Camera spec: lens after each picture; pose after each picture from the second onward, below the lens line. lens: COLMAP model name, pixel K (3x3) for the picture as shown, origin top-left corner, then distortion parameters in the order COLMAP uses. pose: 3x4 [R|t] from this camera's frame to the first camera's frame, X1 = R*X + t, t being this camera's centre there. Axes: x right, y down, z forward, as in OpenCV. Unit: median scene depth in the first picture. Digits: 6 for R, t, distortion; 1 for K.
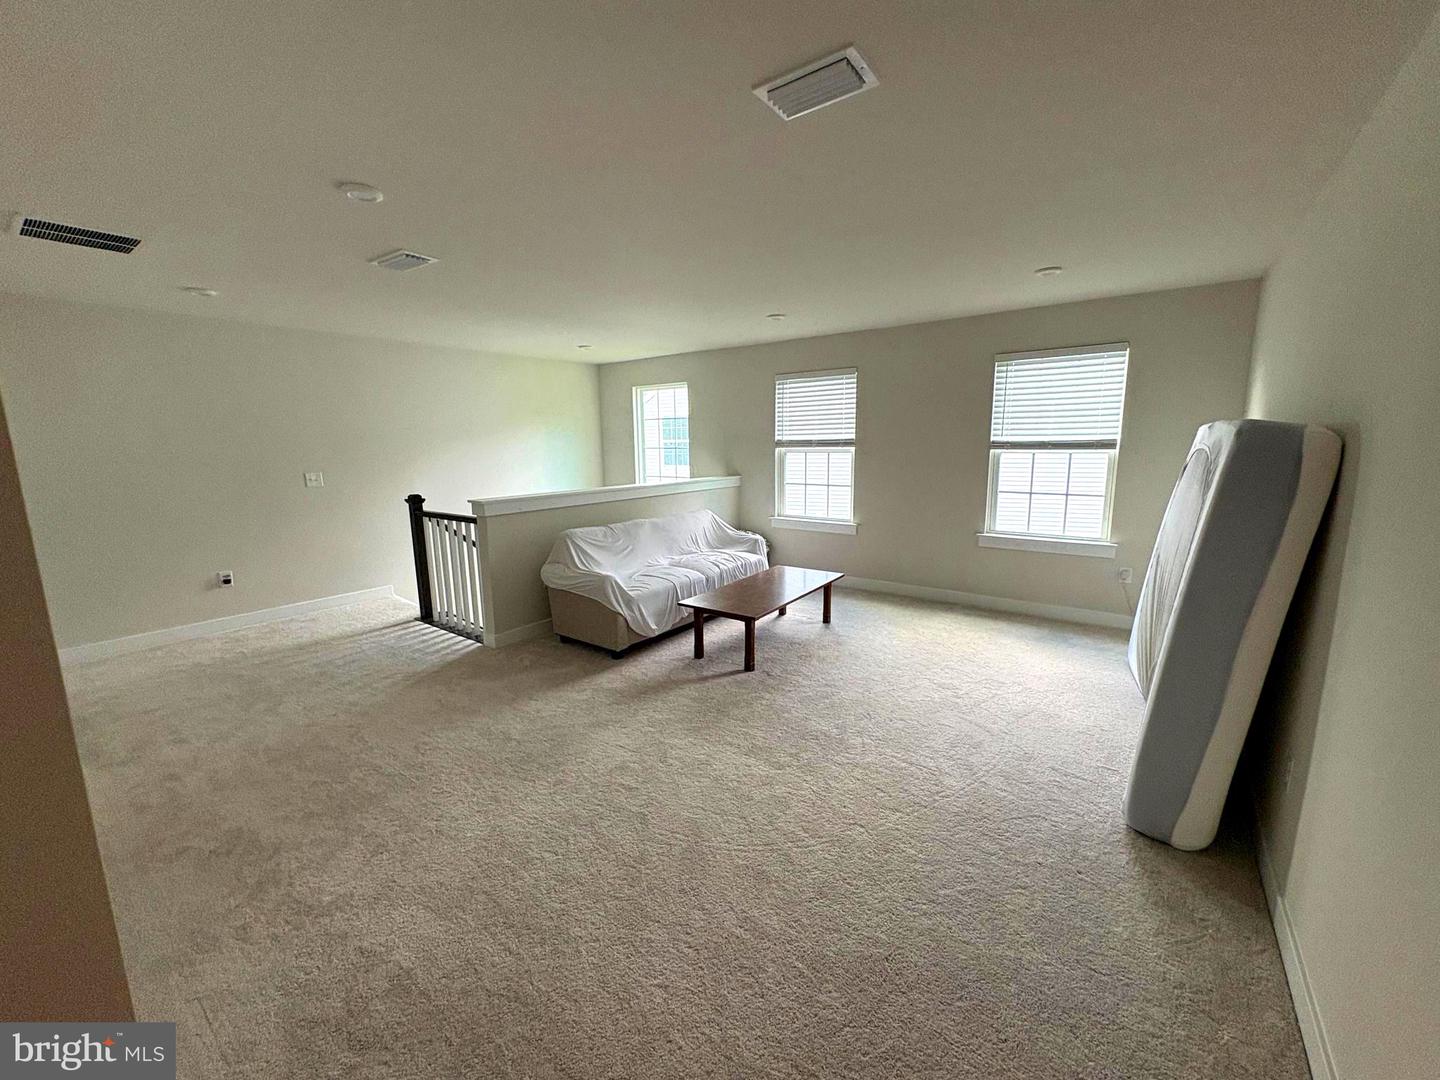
lens RADIAL K [[575.6, 0, 723.4], [0, 575.6, 537.1], [0, 0, 1]] dist [-0.000301, 0.000051]
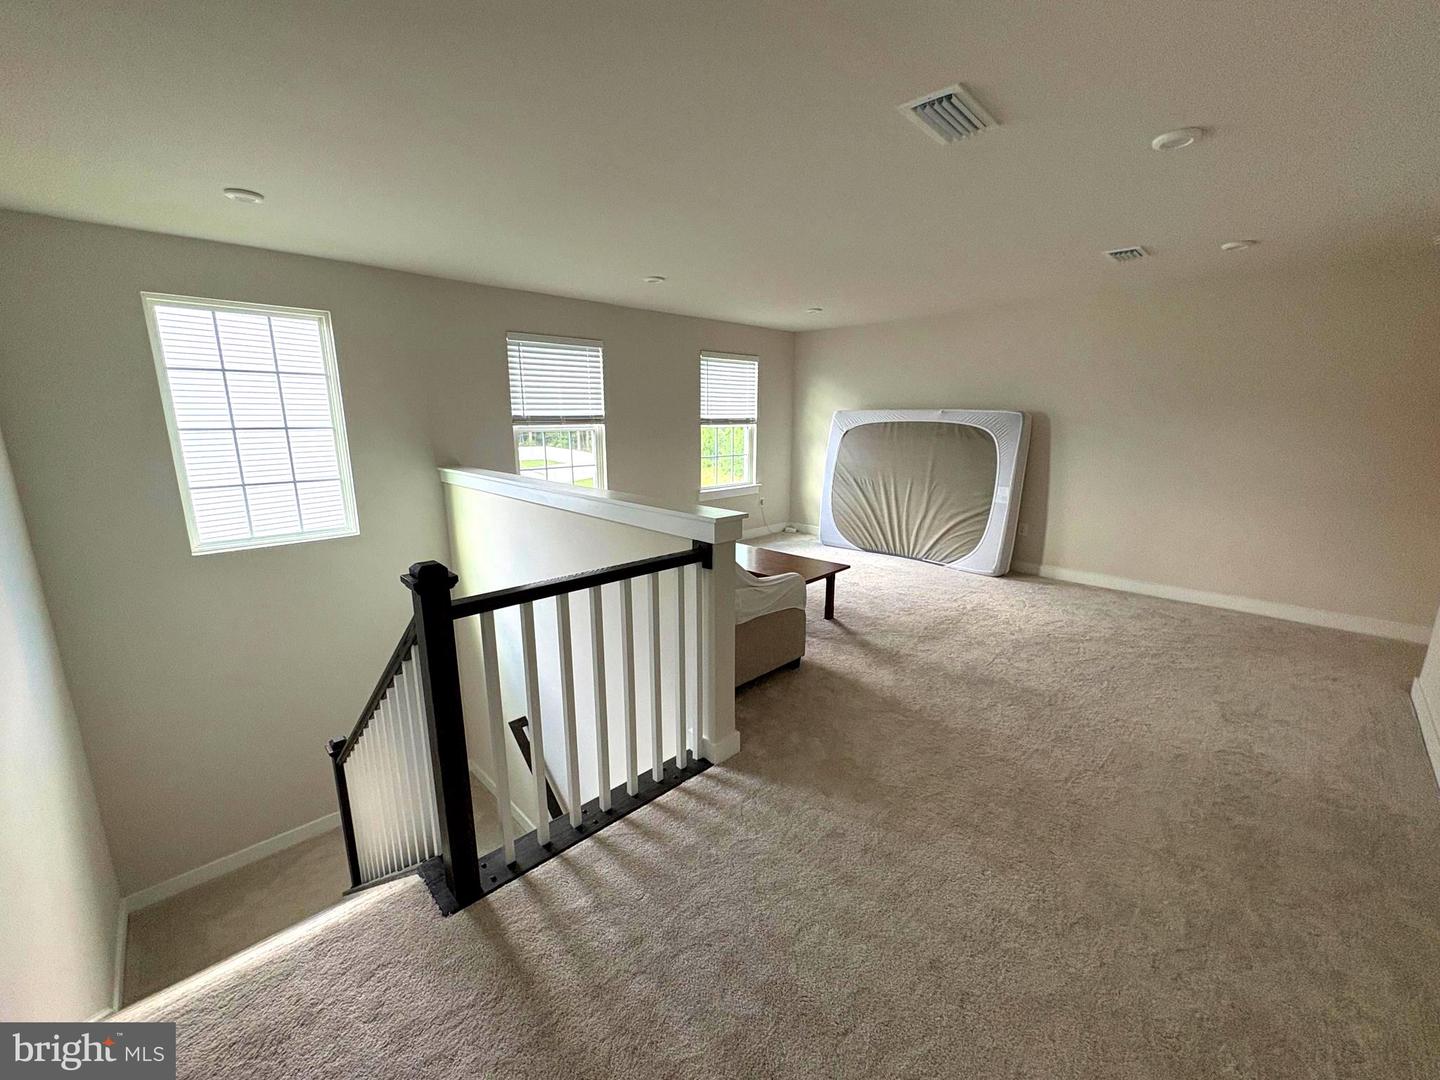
lens RADIAL K [[575.6, 0, 722.3], [0, 575.6, 539.7], [0, 0, 1]] dist [-0.000301, 0.000051]
pose [[0.173544, -0.202746, 0.963731, -0.904063], [0.147603, 0.972881, 0.178091, -0.136585], [-0.973702, 0.111343, 0.198764, 0.791859]]
